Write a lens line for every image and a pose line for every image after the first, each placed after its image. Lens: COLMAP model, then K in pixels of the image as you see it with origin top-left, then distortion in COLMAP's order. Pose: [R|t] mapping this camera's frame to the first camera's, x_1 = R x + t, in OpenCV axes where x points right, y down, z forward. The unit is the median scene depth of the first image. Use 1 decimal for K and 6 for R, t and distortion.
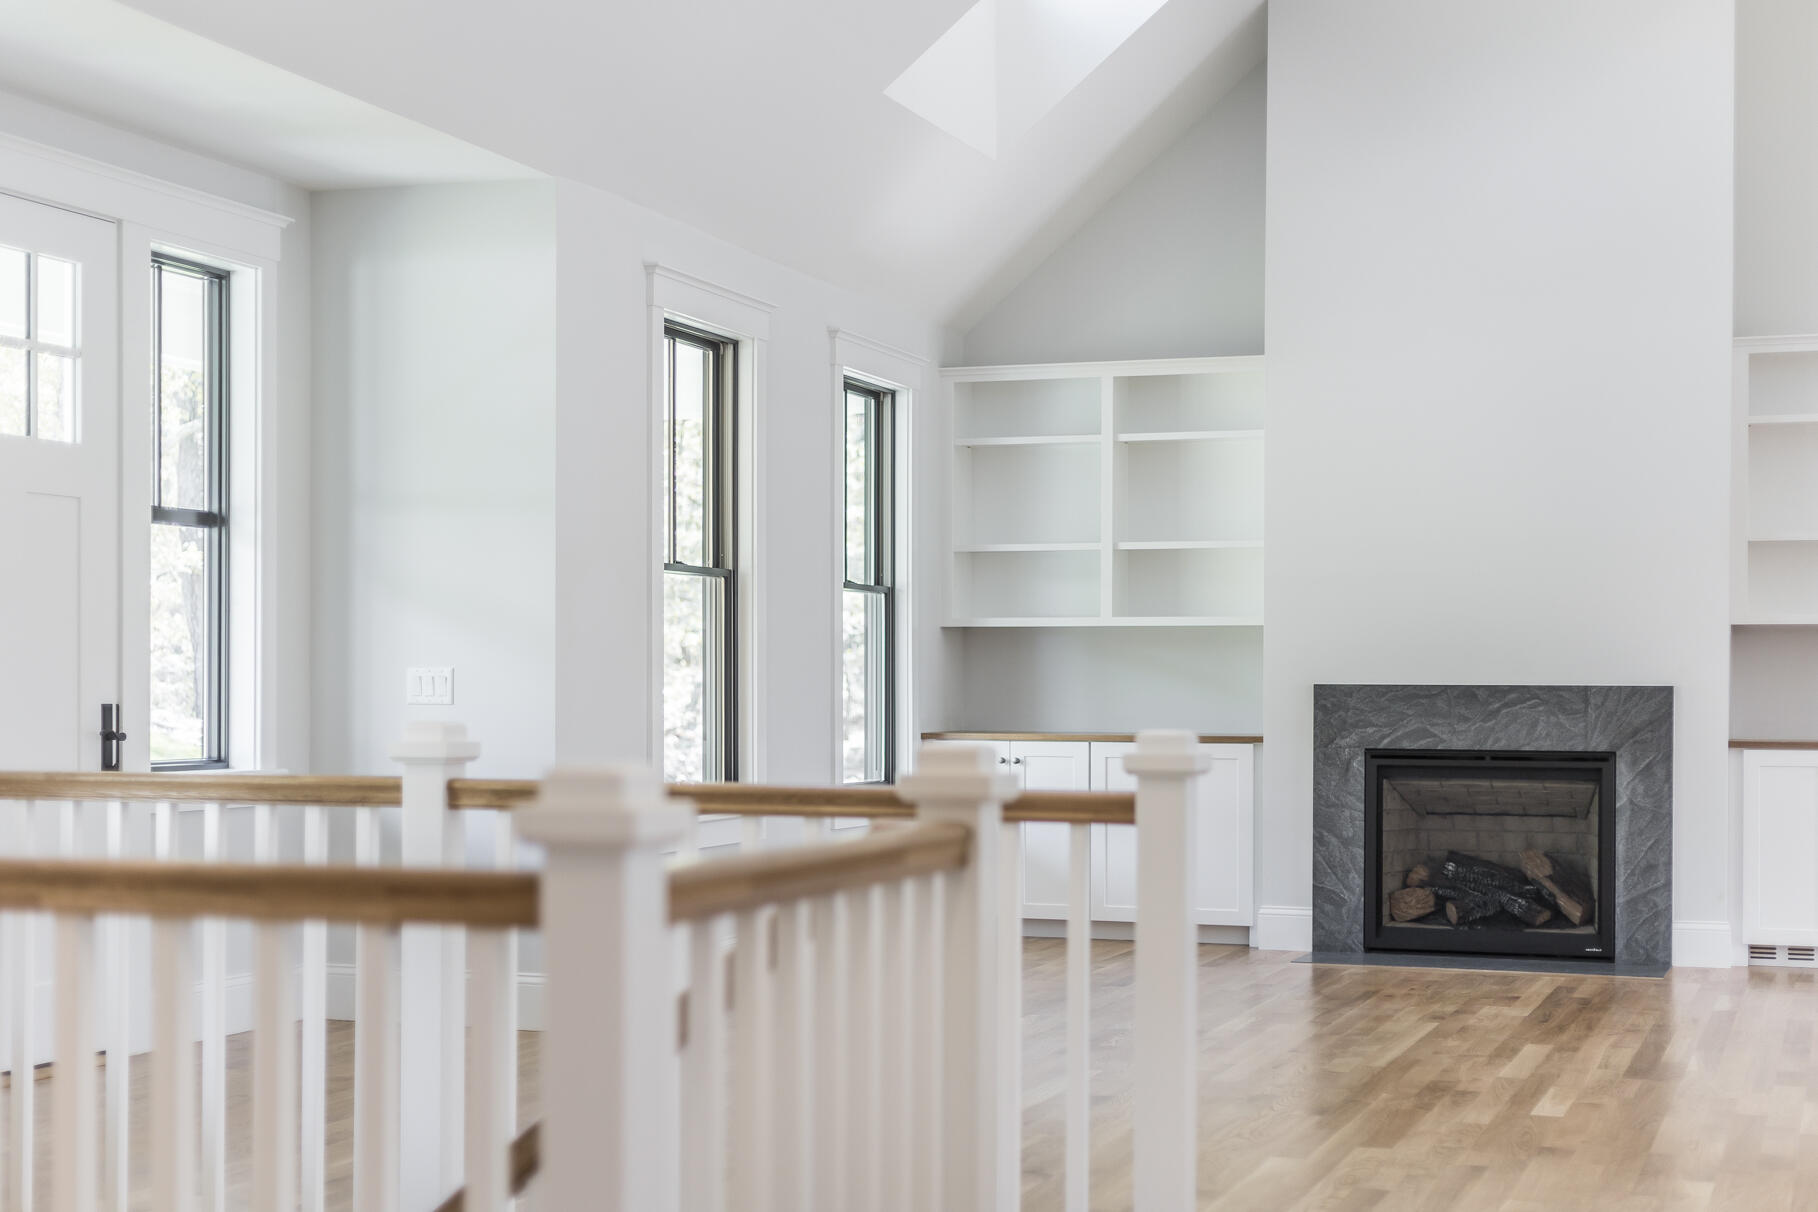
lens RADIAL K [[2650.3, 0, 891.8], [0, 2650.3, 670.9], [0, 0, 1]] dist [0.000896, 0.000000]
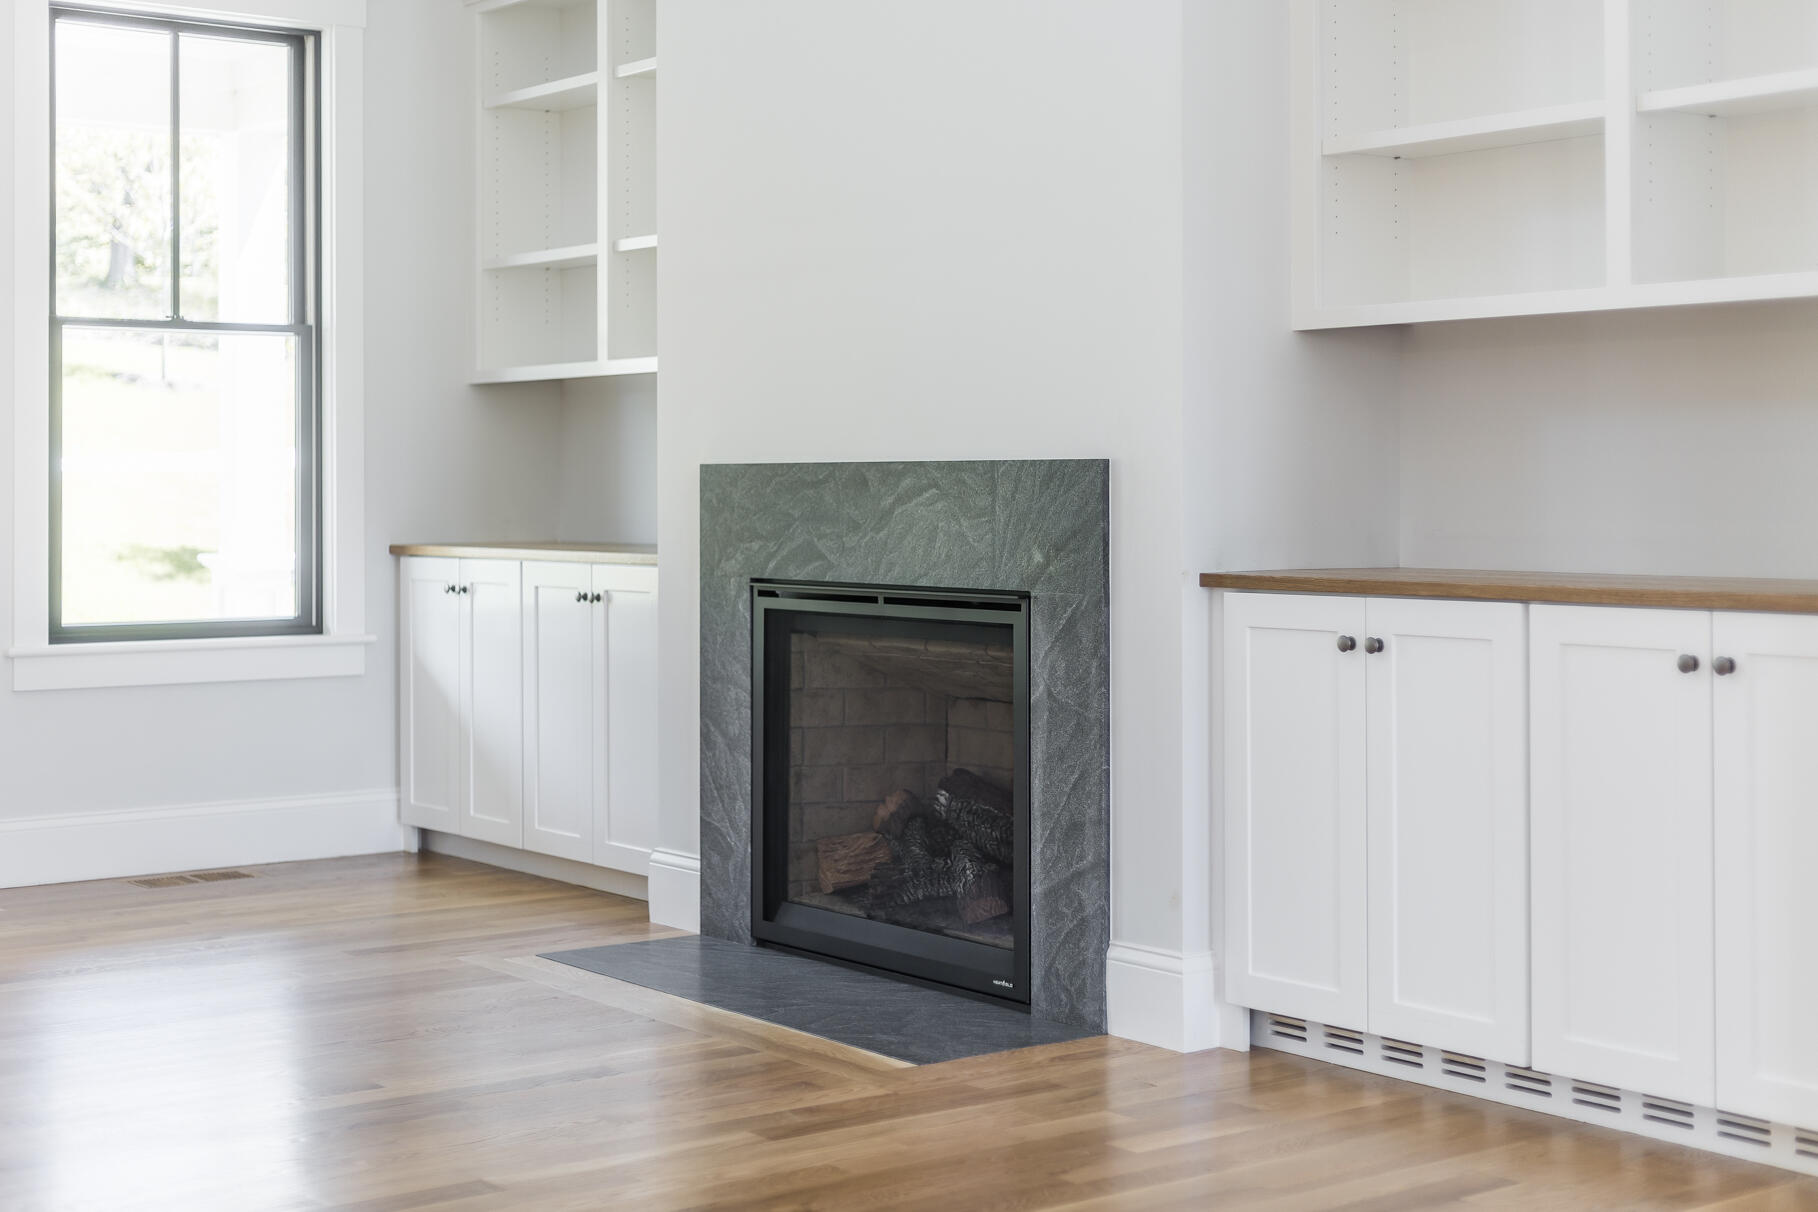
lens RADIAL K [[2650.3, 0, 914.0], [0, 2650.3, 489.7], [0, 0, 1]] dist [0.000896, 0.000000]
pose [[0.839644, -0.006506, -0.543098, 0.519098], [0.009962, 0.999945, 0.003424, 0.009235], [0.543045, -0.008285, 0.839663, 0.561131]]
